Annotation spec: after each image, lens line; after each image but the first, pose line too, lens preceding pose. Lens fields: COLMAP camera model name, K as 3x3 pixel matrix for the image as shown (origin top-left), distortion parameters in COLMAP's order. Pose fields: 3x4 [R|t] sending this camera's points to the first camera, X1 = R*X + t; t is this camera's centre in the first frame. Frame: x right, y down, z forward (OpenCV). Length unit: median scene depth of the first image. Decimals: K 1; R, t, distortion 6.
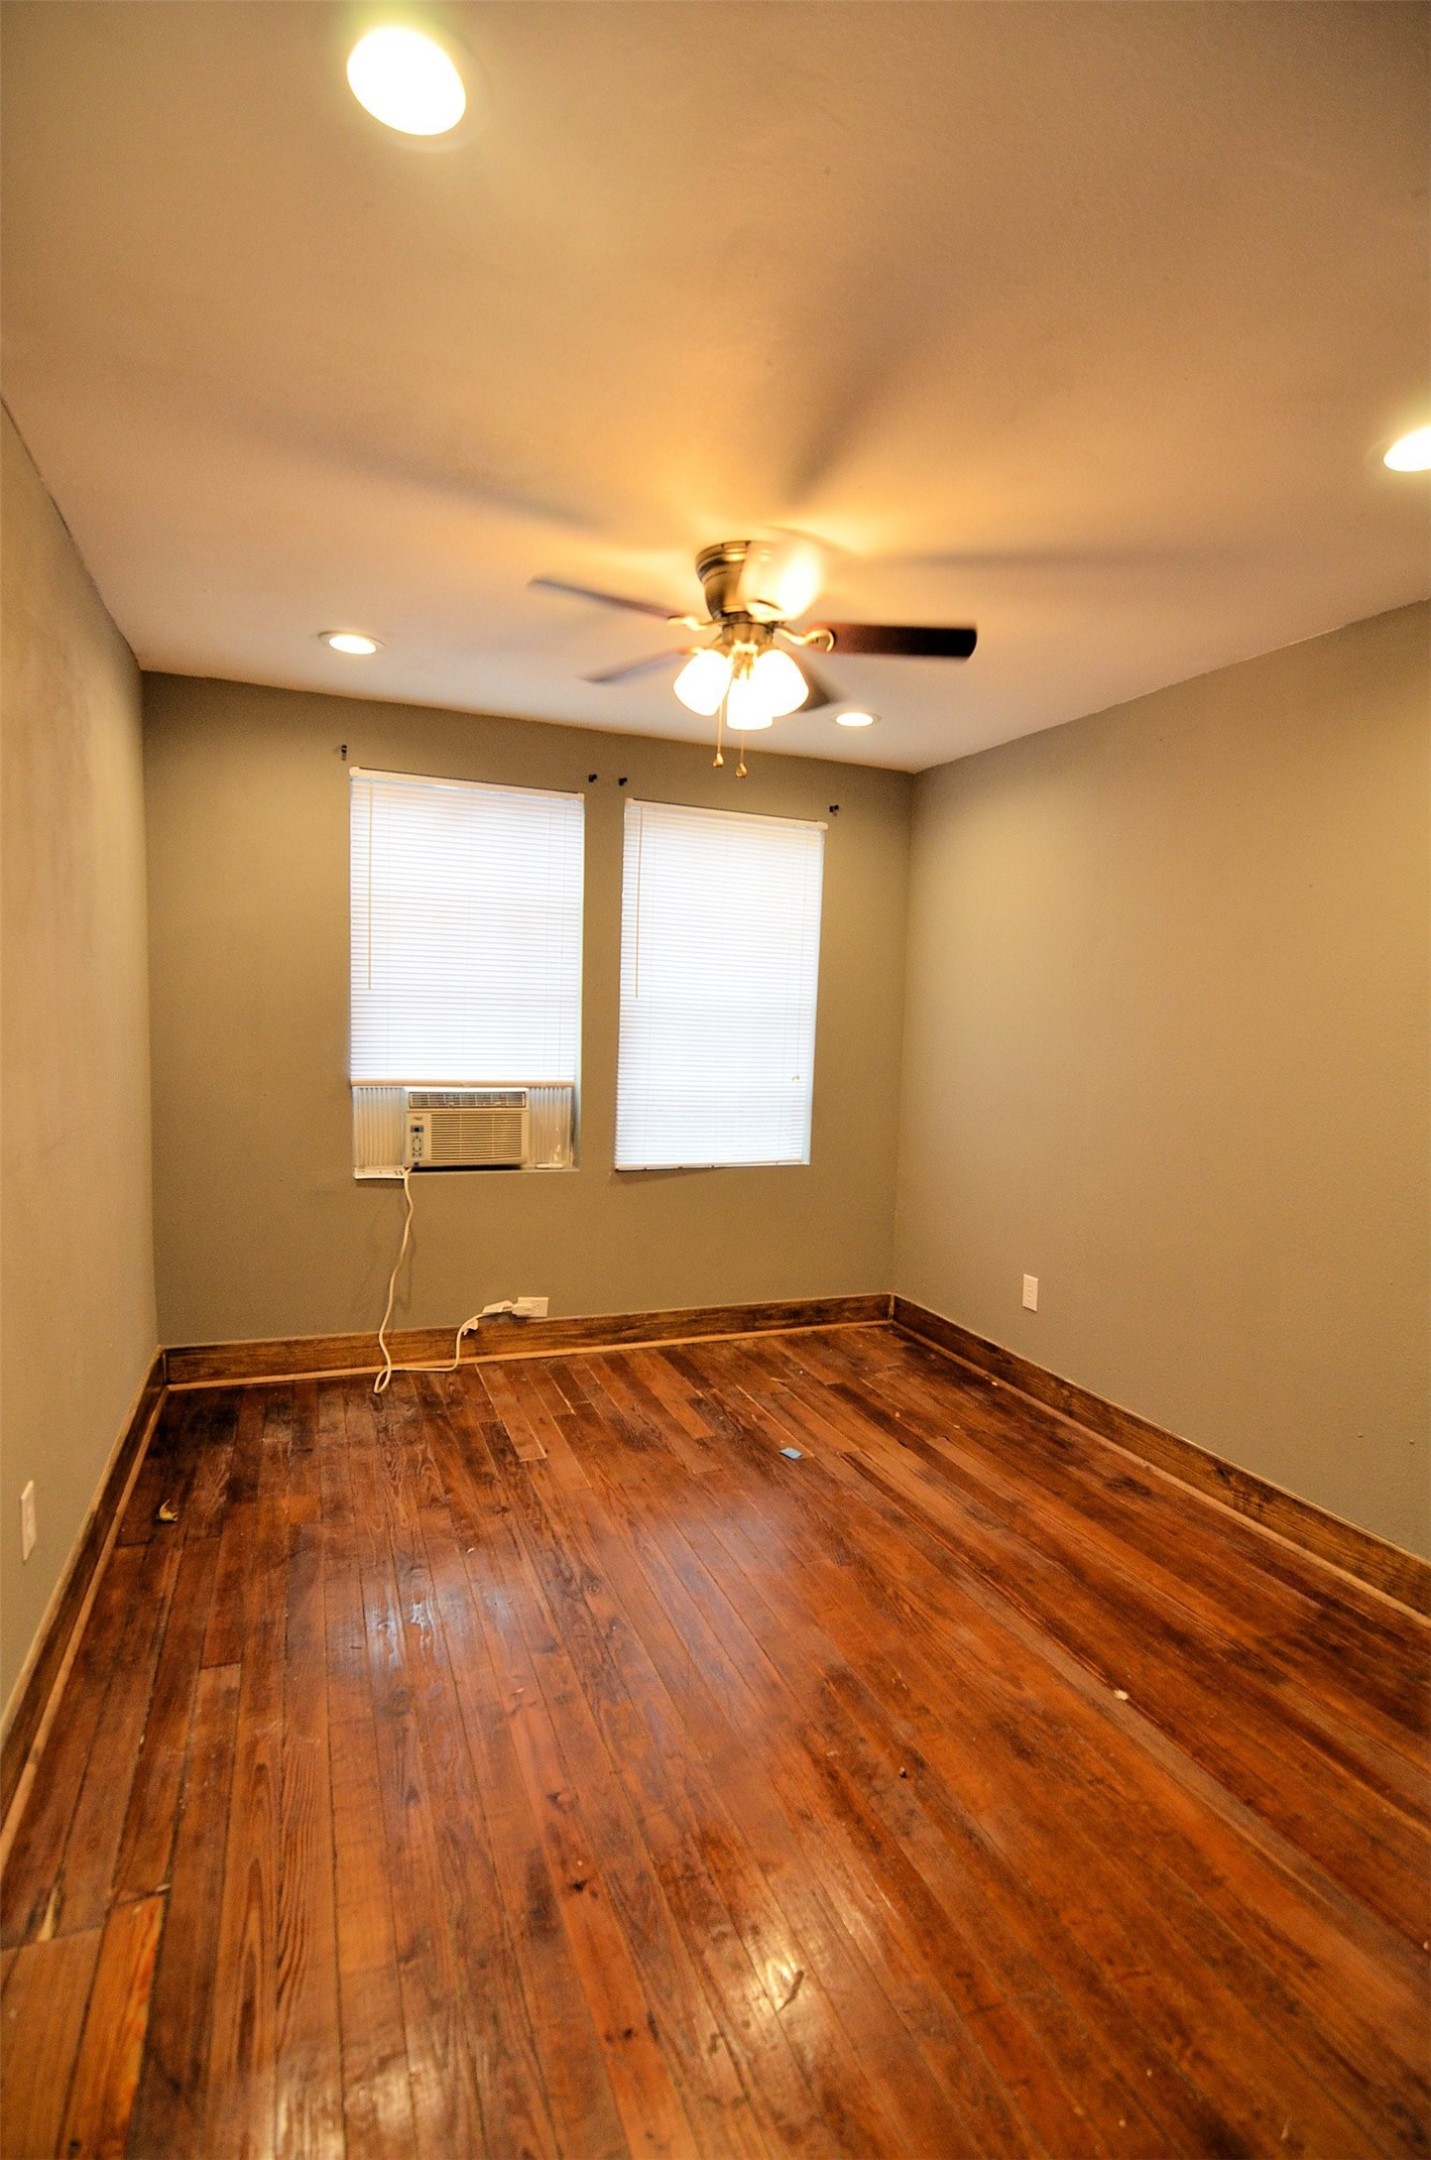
lens RADIAL K [[1037.8, 0, 722.8], [0, 1037.8, 1110.7], [0, 0, 1]] dist [-0.000368, -0.013879]
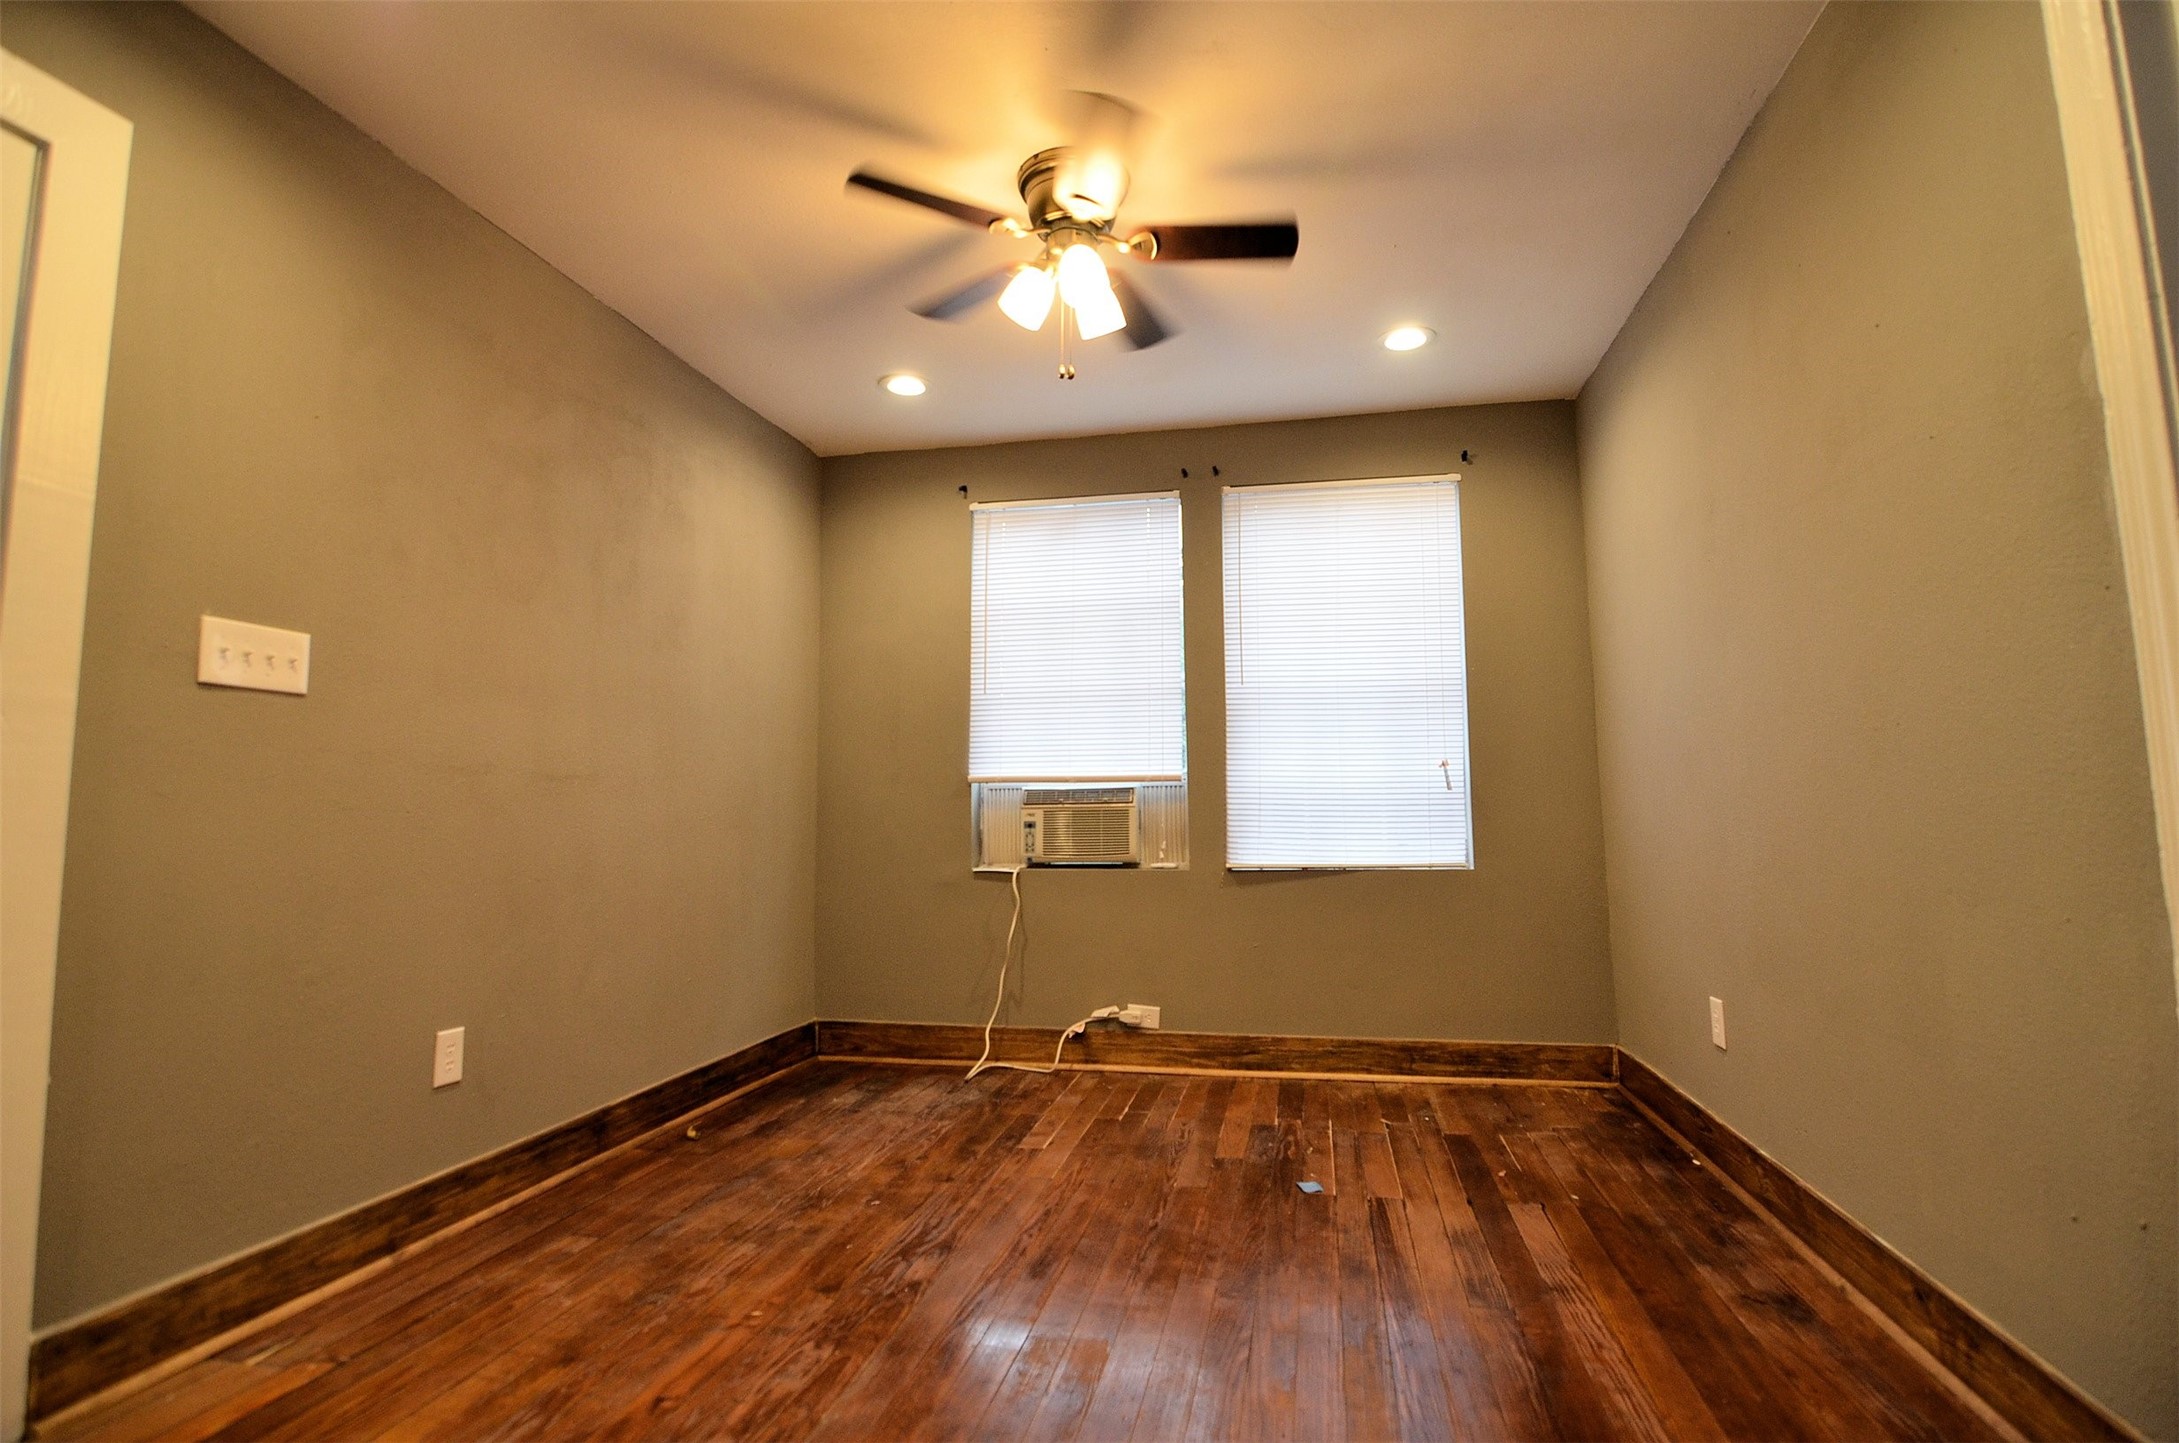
lens RADIAL K [[1046.9, 0, 1122.1], [0, 1046.9, 718.2], [0, 0, 1]] dist [-0.000368, -0.013879]
pose [[0.844723, -0.093469, -0.526979, 0.431892], [-0.013569, 0.980576, -0.195672, 0.145858], [0.535032, 0.172439, 0.827046, 0.209258]]
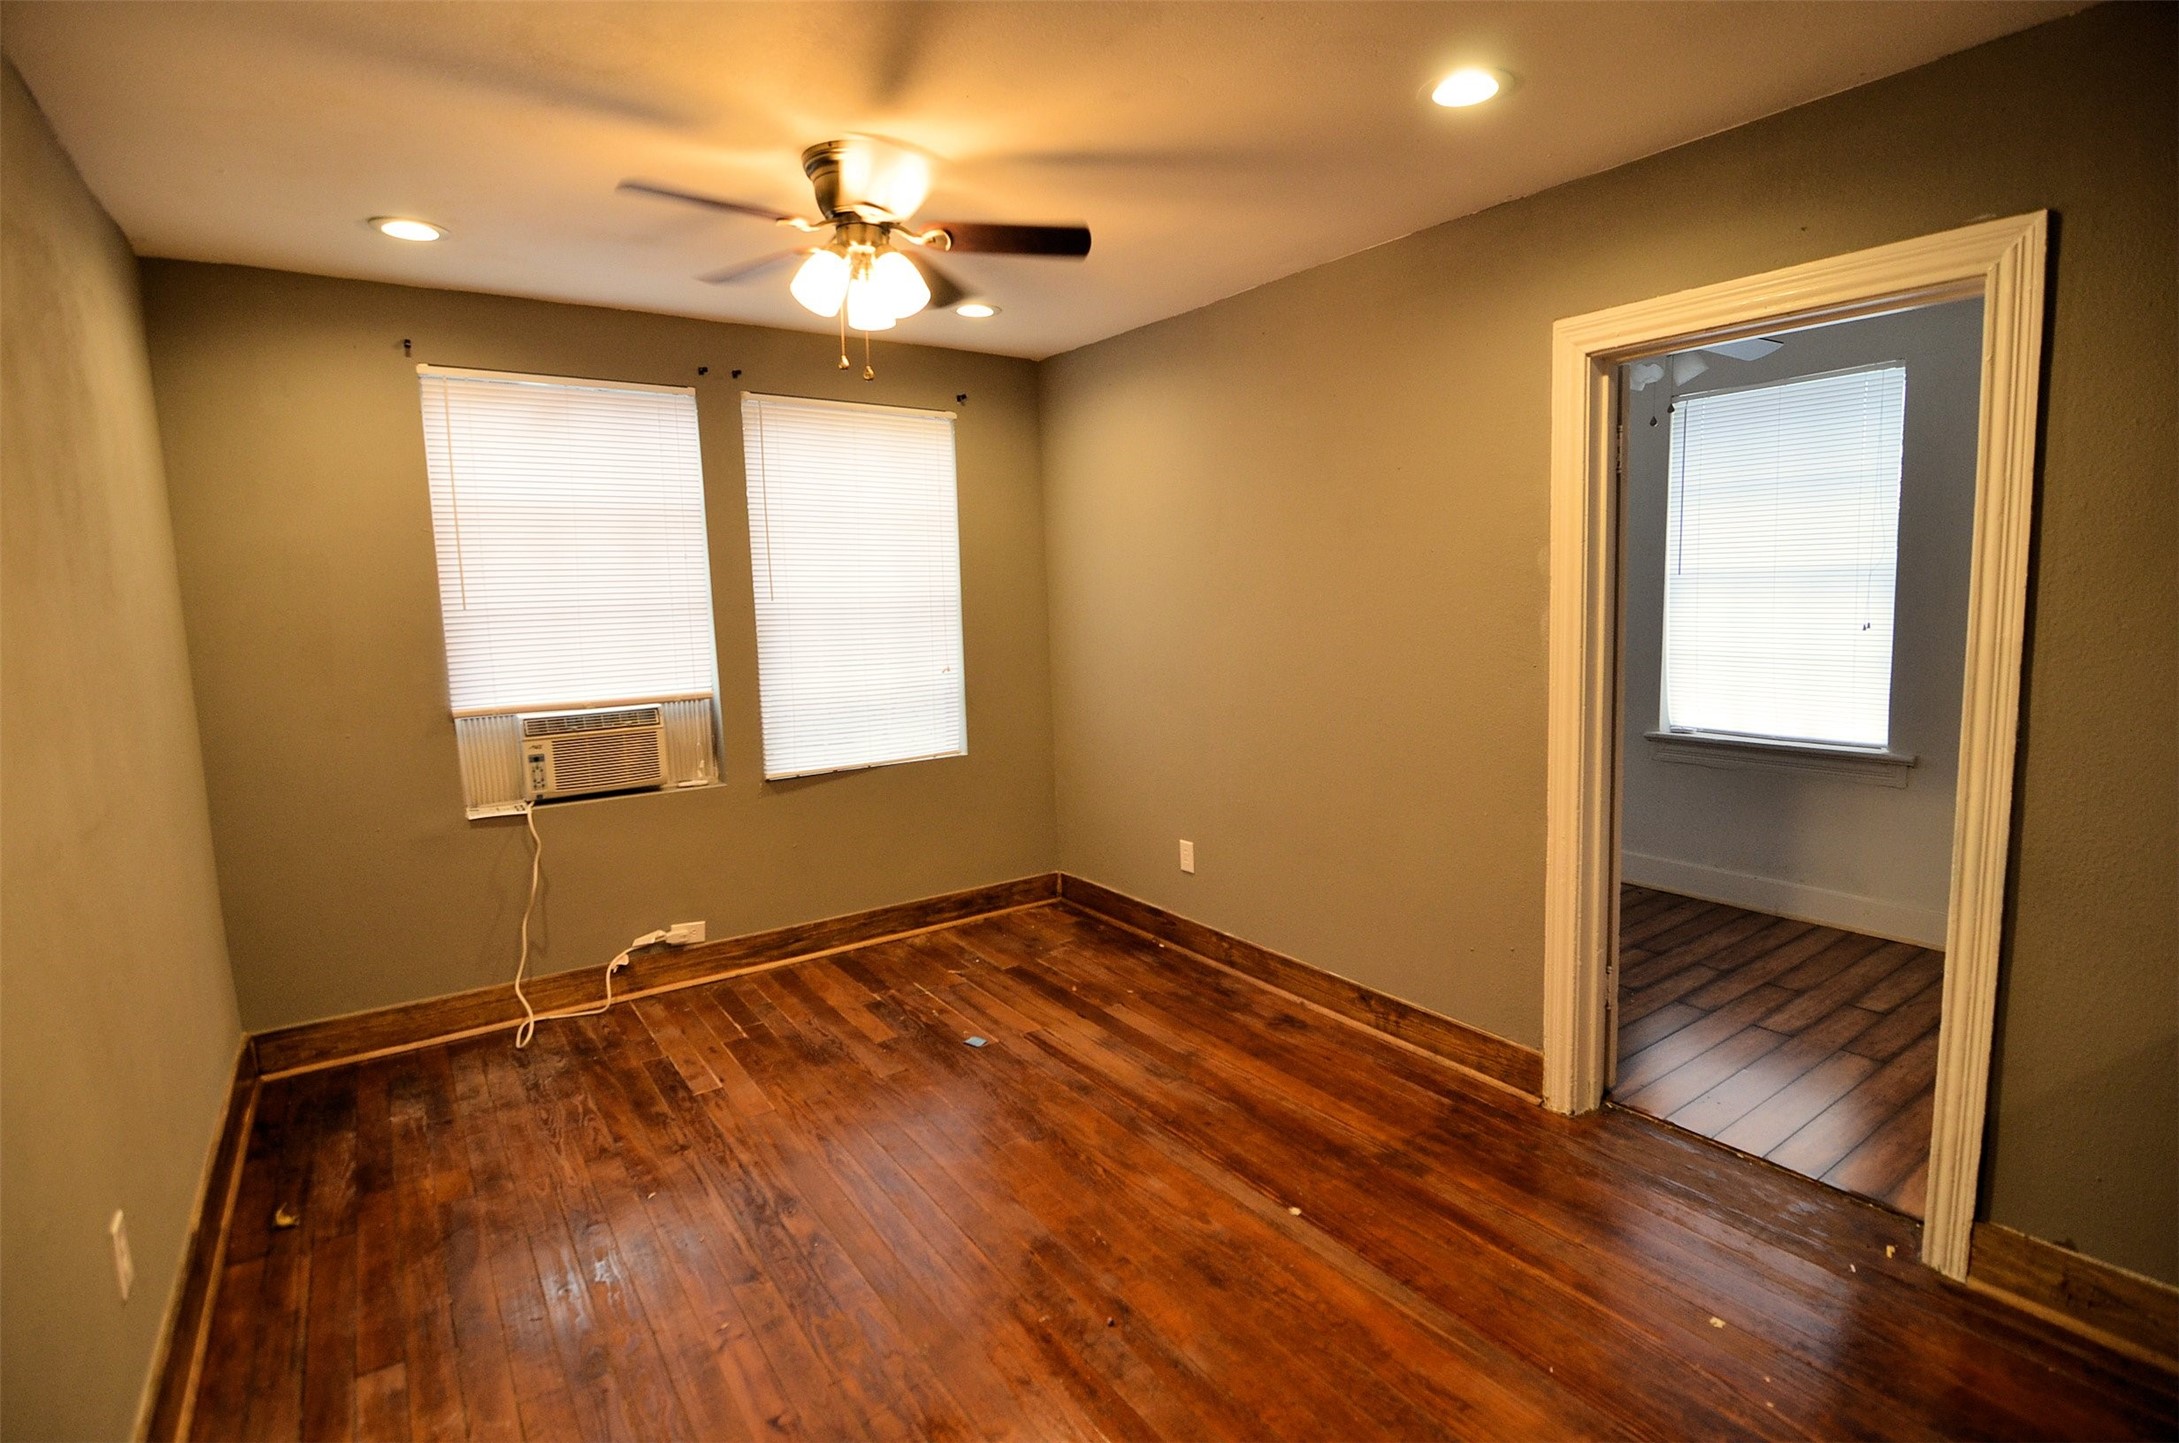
lens RADIAL K [[1046.9, 0, 1122.1], [0, 1046.9, 718.2], [0, 0, 1]] dist [-0.000368, -0.013879]
pose [[0.968149, -0.087130, 0.234726, -0.008869], [0.080372, 0.996032, 0.038223, -0.014809], [-0.237125, -0.018140, 0.971310, -0.027057]]
